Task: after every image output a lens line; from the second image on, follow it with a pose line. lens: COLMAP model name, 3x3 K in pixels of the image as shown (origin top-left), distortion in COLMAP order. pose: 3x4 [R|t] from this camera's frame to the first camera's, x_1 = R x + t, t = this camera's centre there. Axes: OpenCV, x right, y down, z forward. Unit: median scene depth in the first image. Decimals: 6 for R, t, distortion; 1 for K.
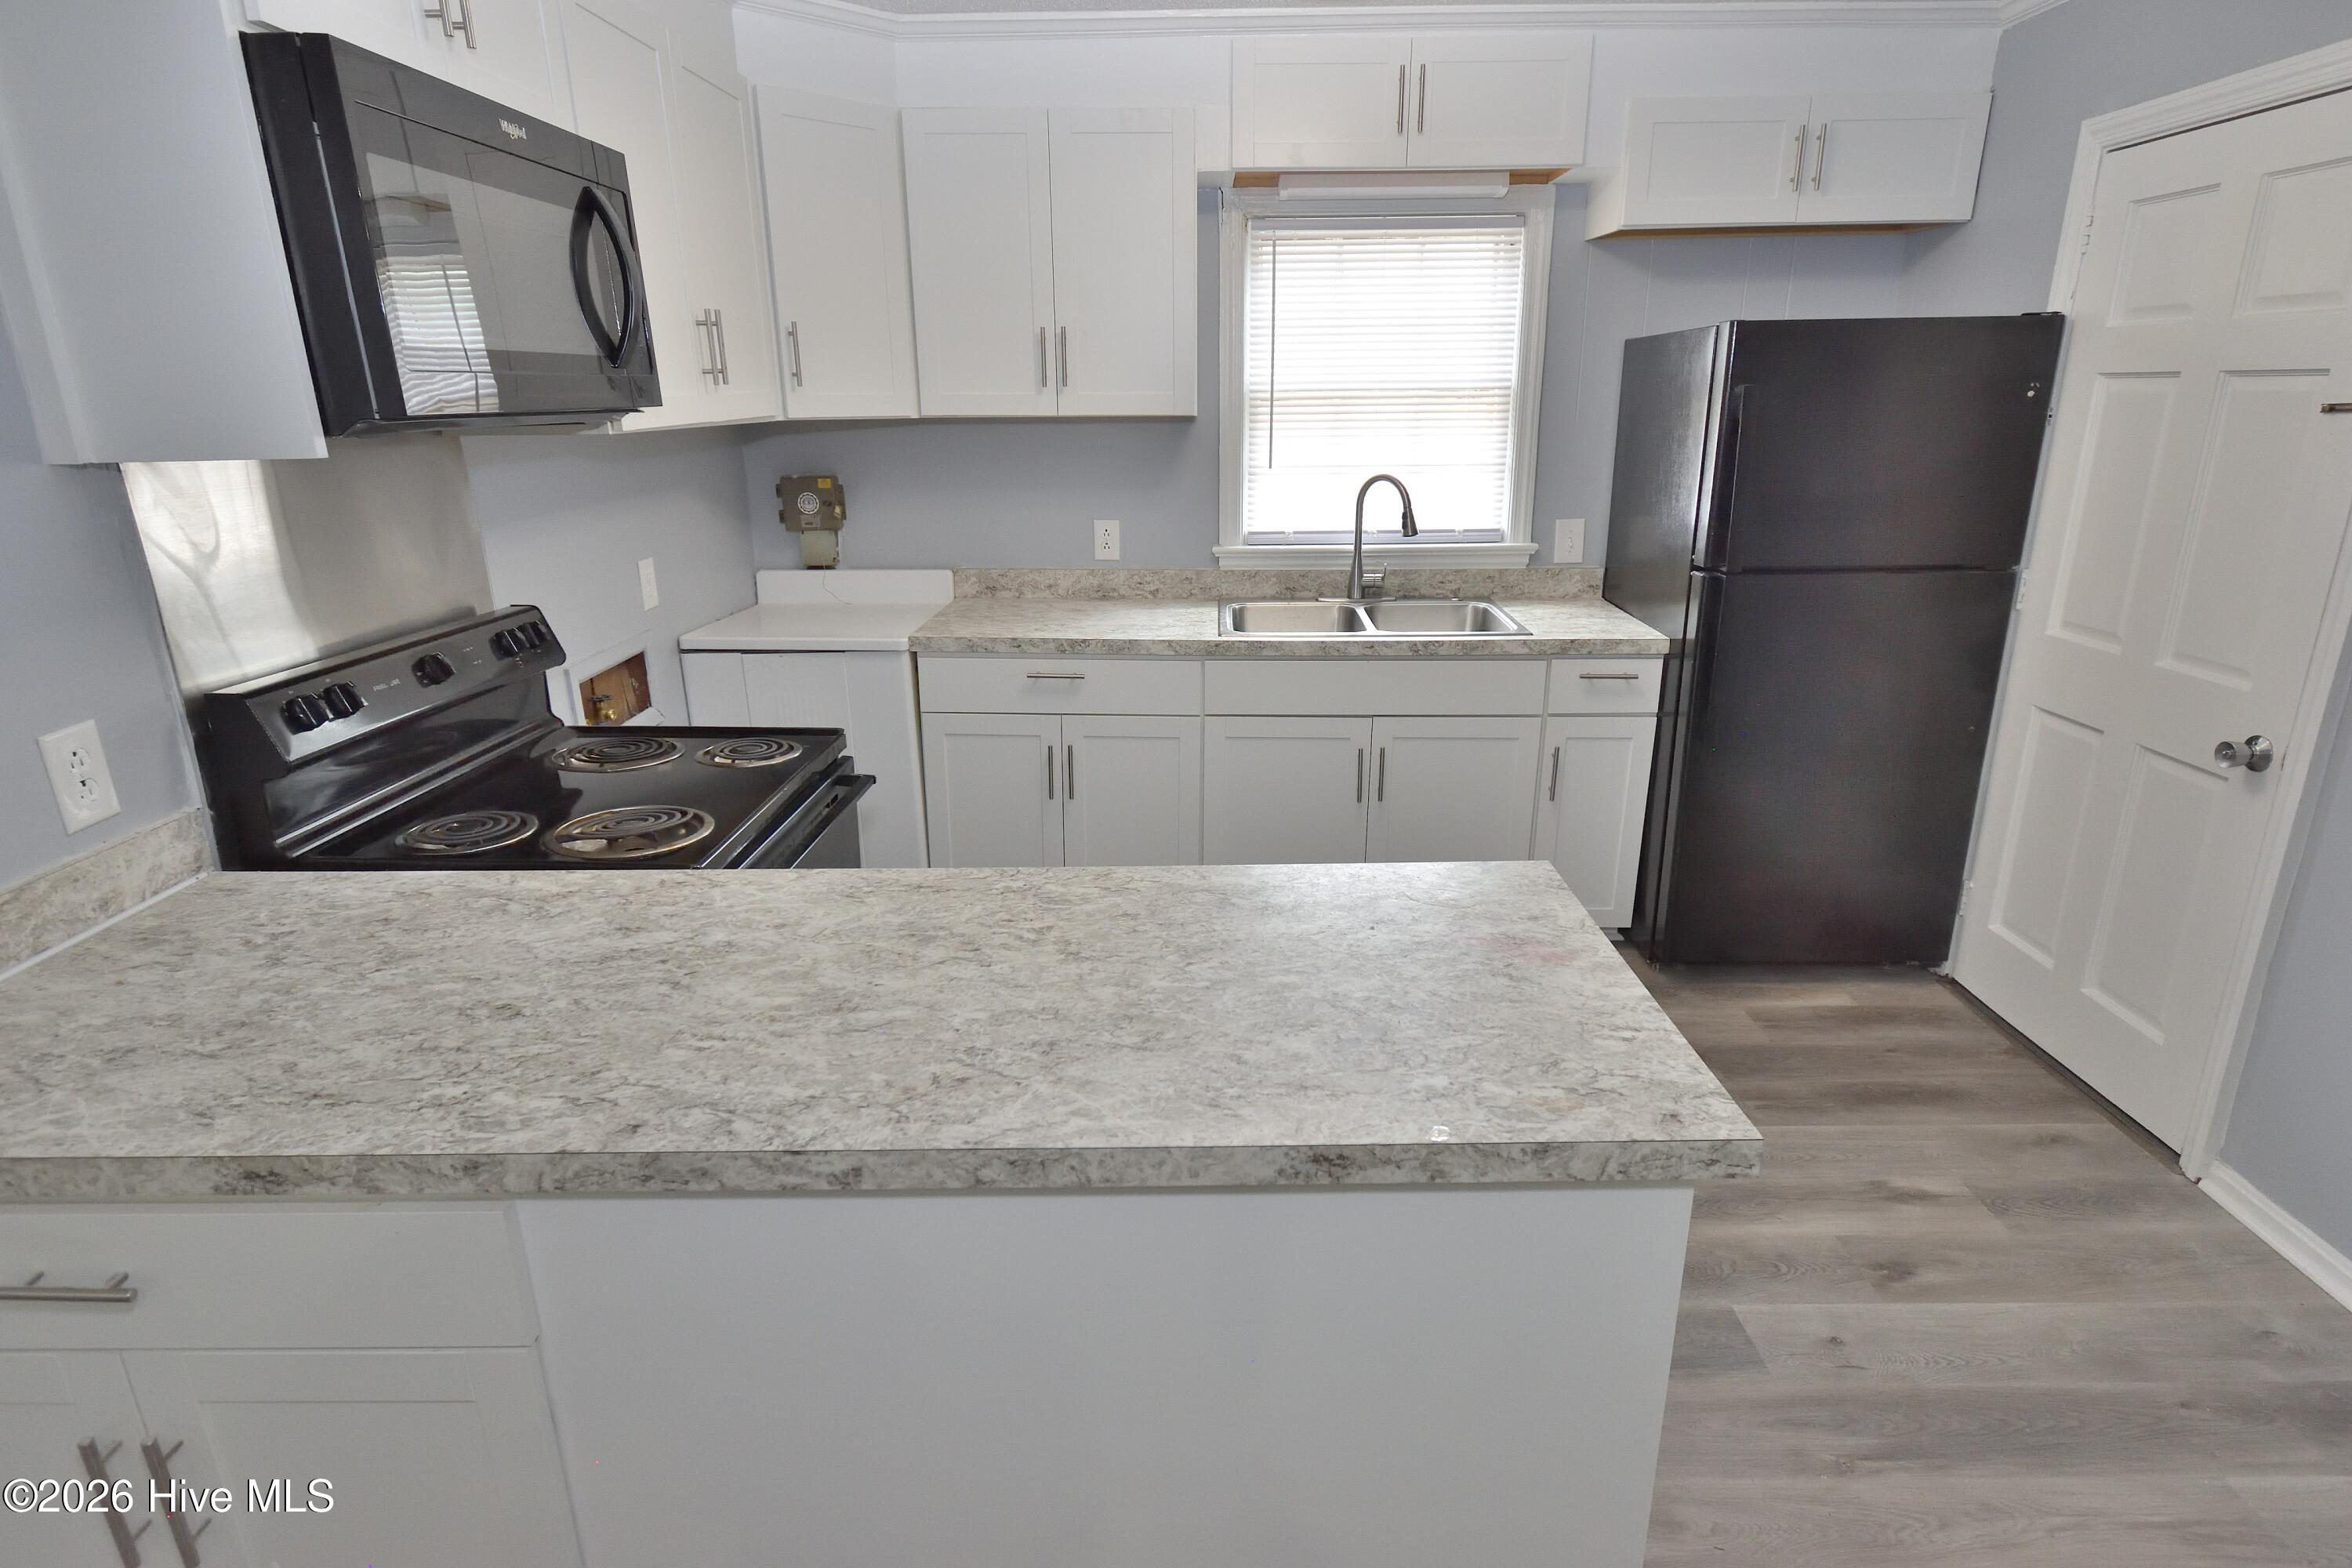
lens RADIAL K [[1229.7, 0, 1189.3], [0, 1229.7, 782.0], [0, 0, 1]] dist [-0.004281, -0.001119]
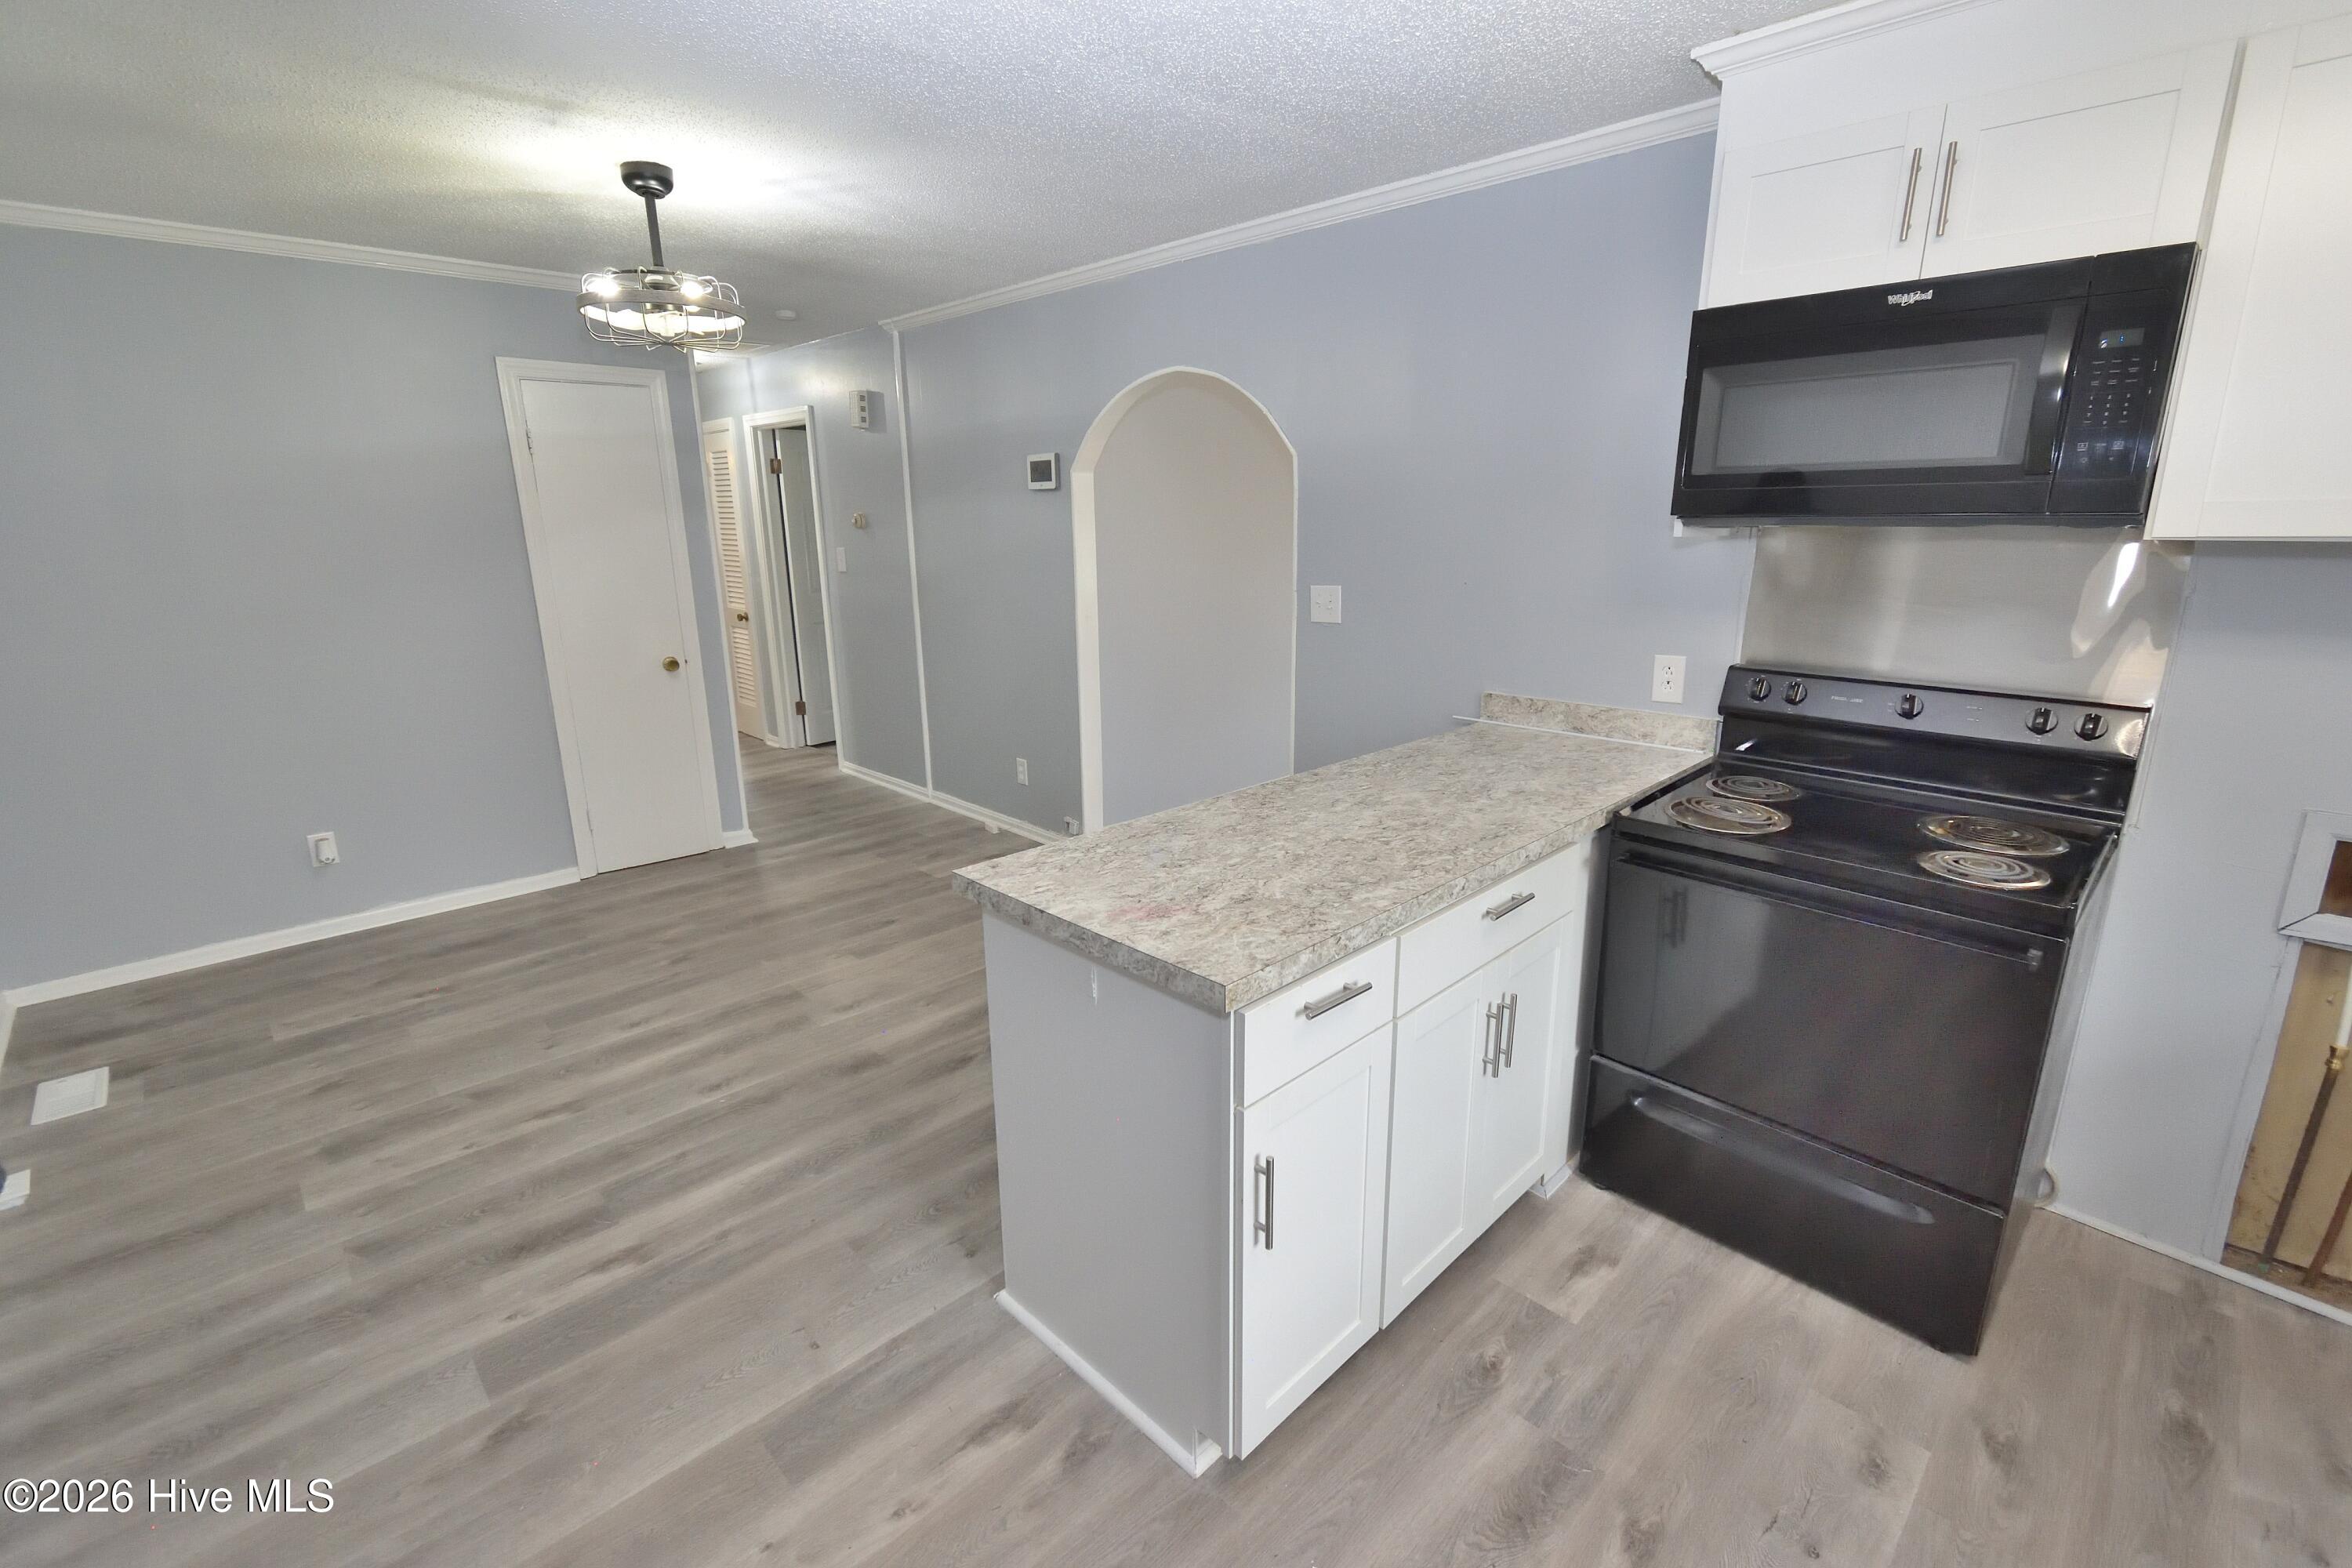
lens RADIAL K [[1032.5, 0, 1187.8], [0, 1032.5, 777.2], [0, 0, 1]] dist [0.001334, -0.000790]
pose [[-0.706791, 0.187412, -0.682146, 0.437866], [-0.202440, 0.870361, 0.448875, -0.228922], [0.677838, 0.455355, -0.577224, 0.718454]]
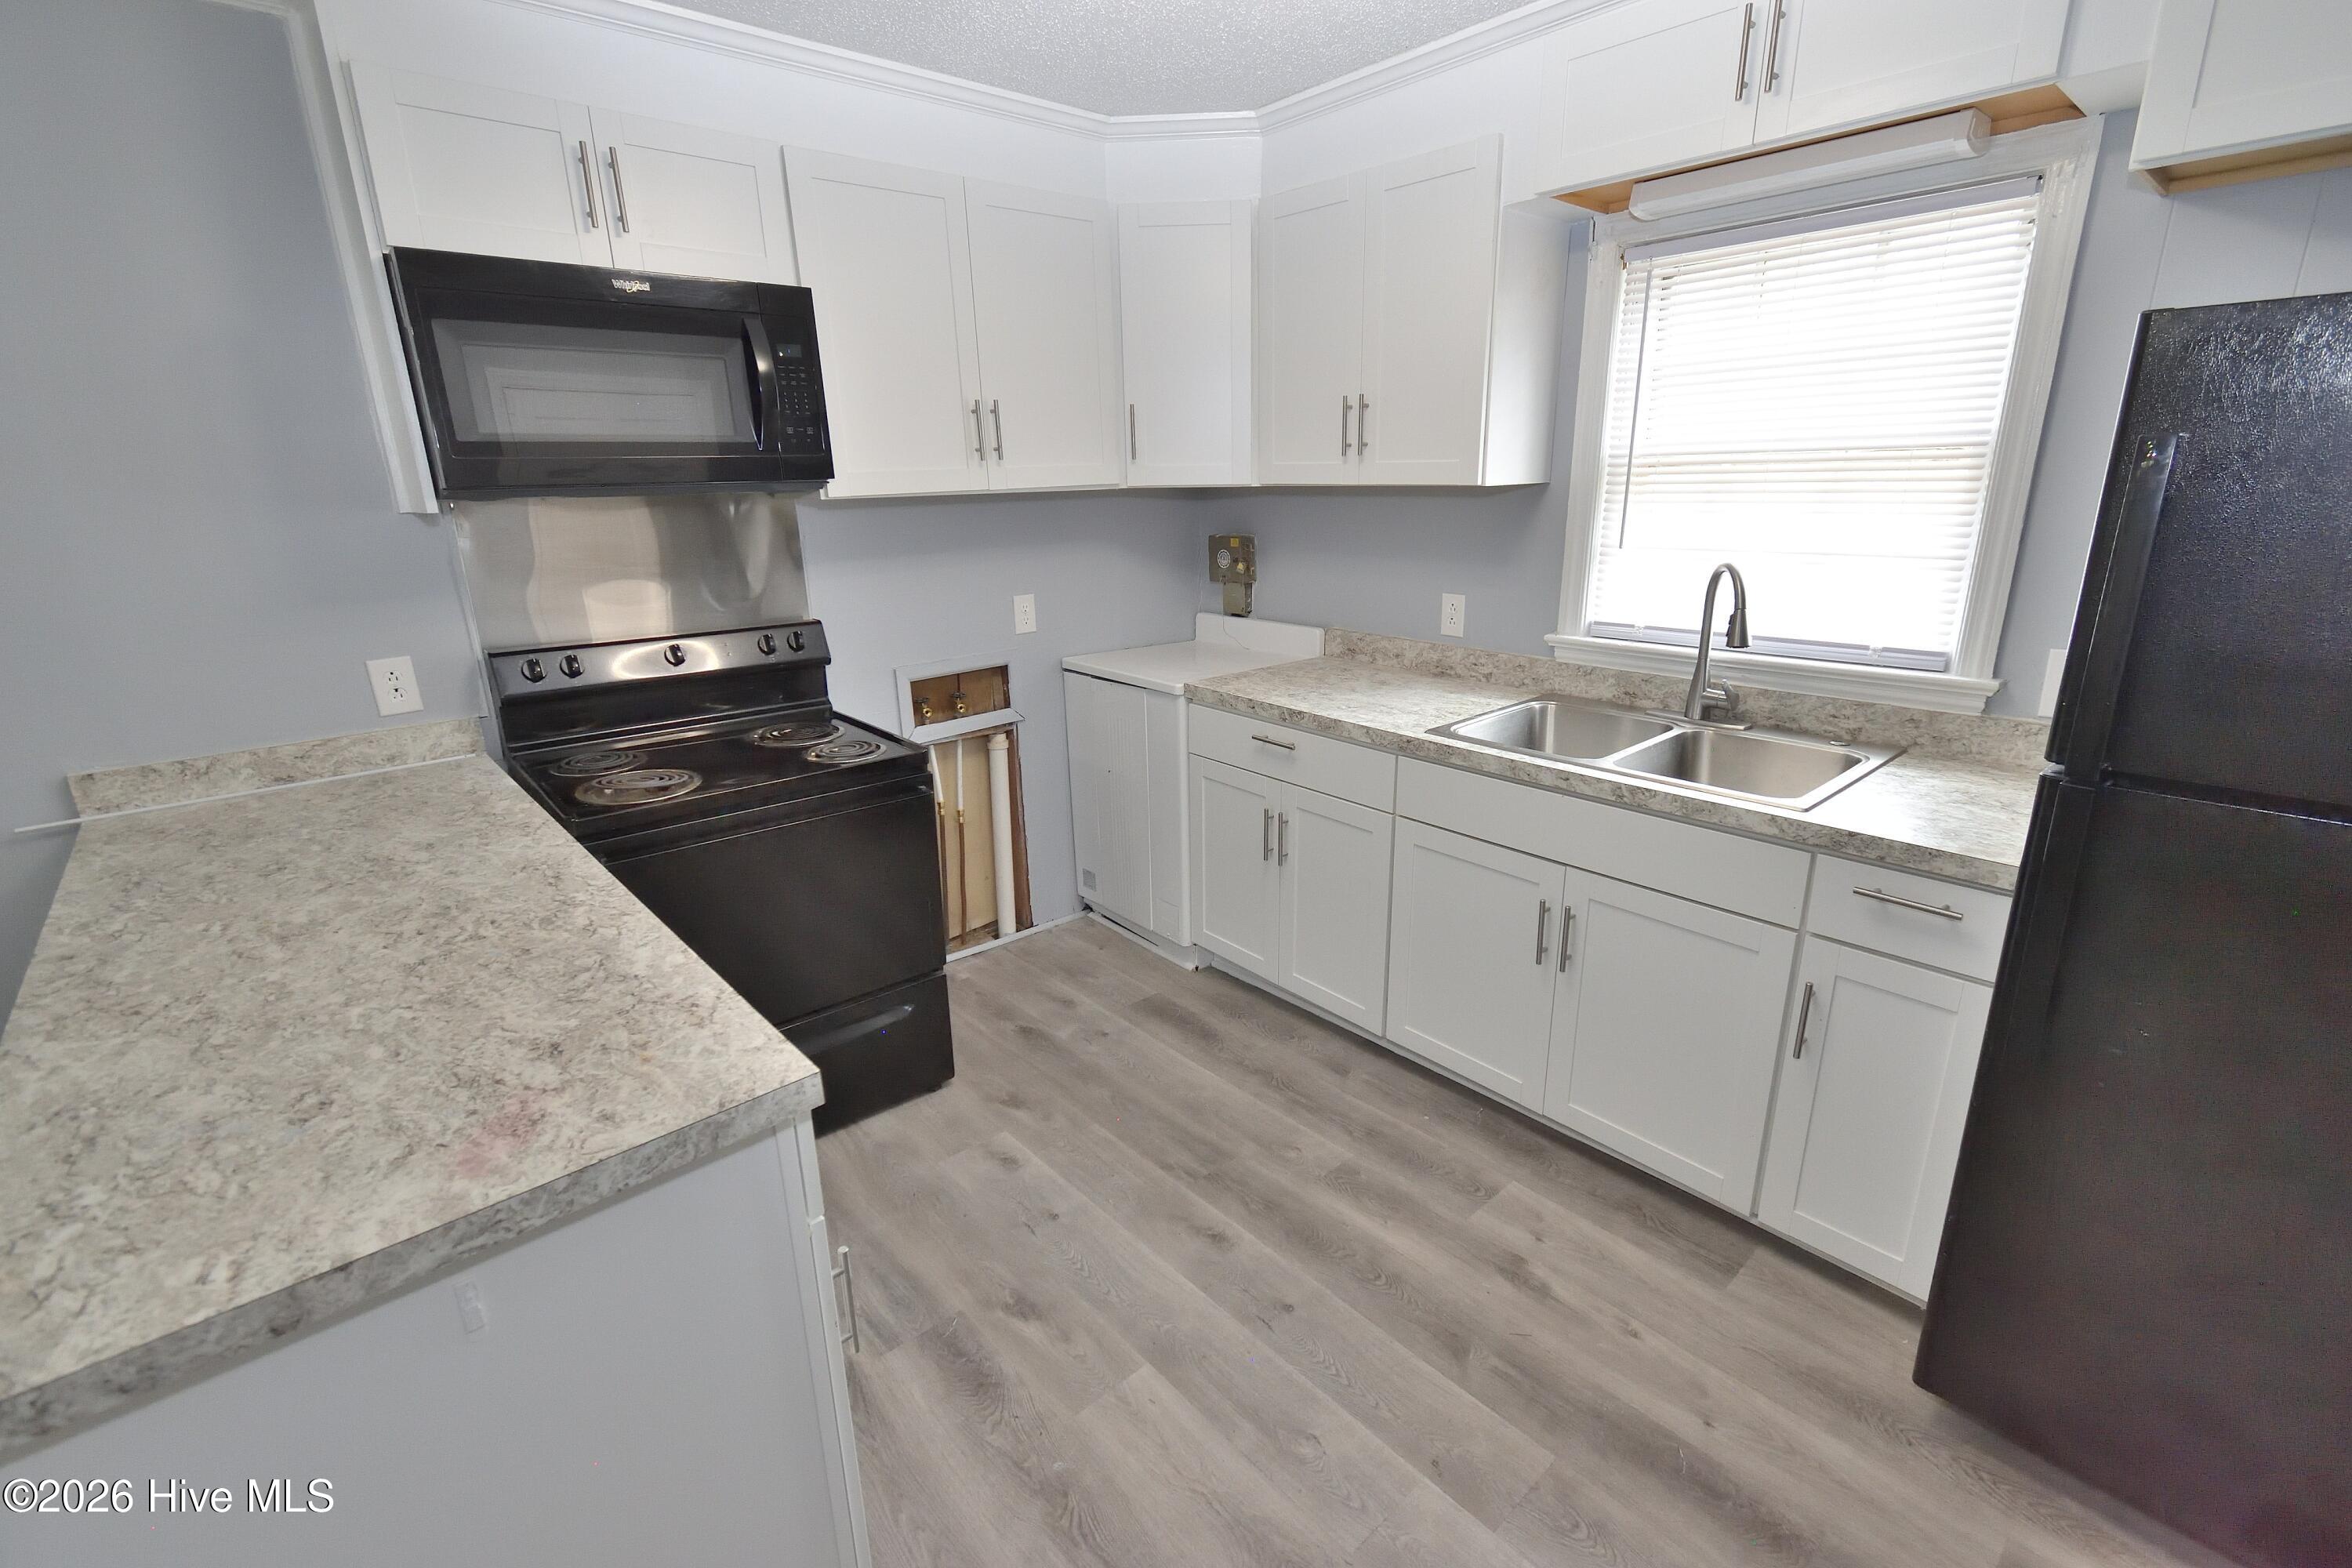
lens RADIAL K [[1032.5, 0, 1187.8], [0, 1032.5, 777.2], [0, 0, 1]] dist [0.001334, -0.000790]
pose [[0.671279, 0.205778, -0.712068, 0.454877], [-0.211271, 0.973957, 0.082291, -0.113605], [0.710457, 0.095198, 0.697272, 0.363260]]
